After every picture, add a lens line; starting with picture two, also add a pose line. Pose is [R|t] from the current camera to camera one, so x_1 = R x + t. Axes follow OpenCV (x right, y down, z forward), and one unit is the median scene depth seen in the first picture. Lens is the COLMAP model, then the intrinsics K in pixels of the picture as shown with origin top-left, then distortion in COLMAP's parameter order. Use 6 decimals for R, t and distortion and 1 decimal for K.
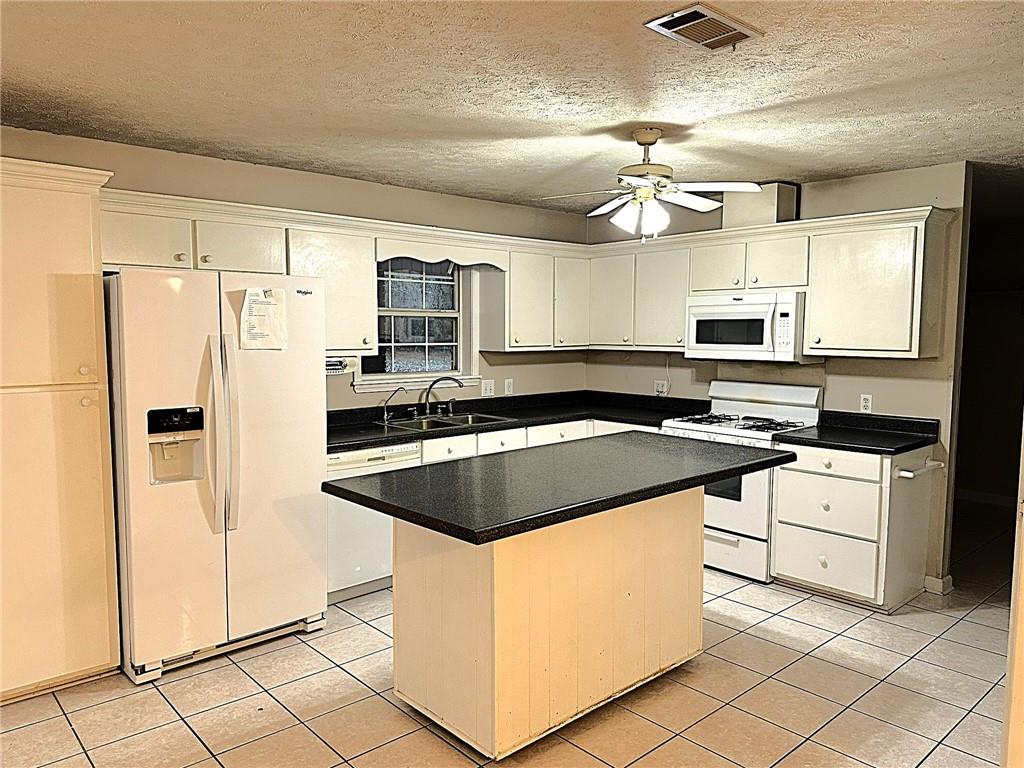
lens RADIAL K [[733.5, 0, 505.6], [0, 733.5, 387.5], [0, 0, 1]] dist [0.038940, -0.034459]
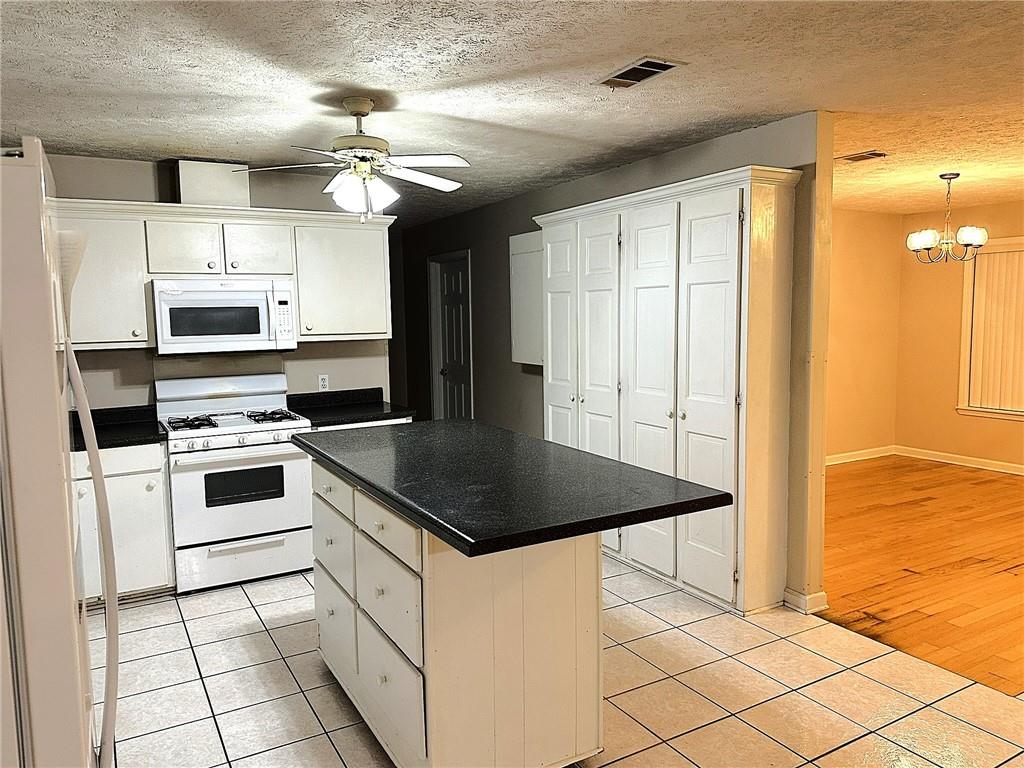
lens RADIAL K [[733.5, 0, 511.1], [0, 733.5, 382.2], [0, 0, 1]] dist [0.038940, -0.034459]
pose [[0.211976, -0.101324, 0.972008, -0.529044], [0.099322, 0.991694, 0.081716, -0.042160], [-0.972215, 0.079220, 0.220279, 0.484270]]
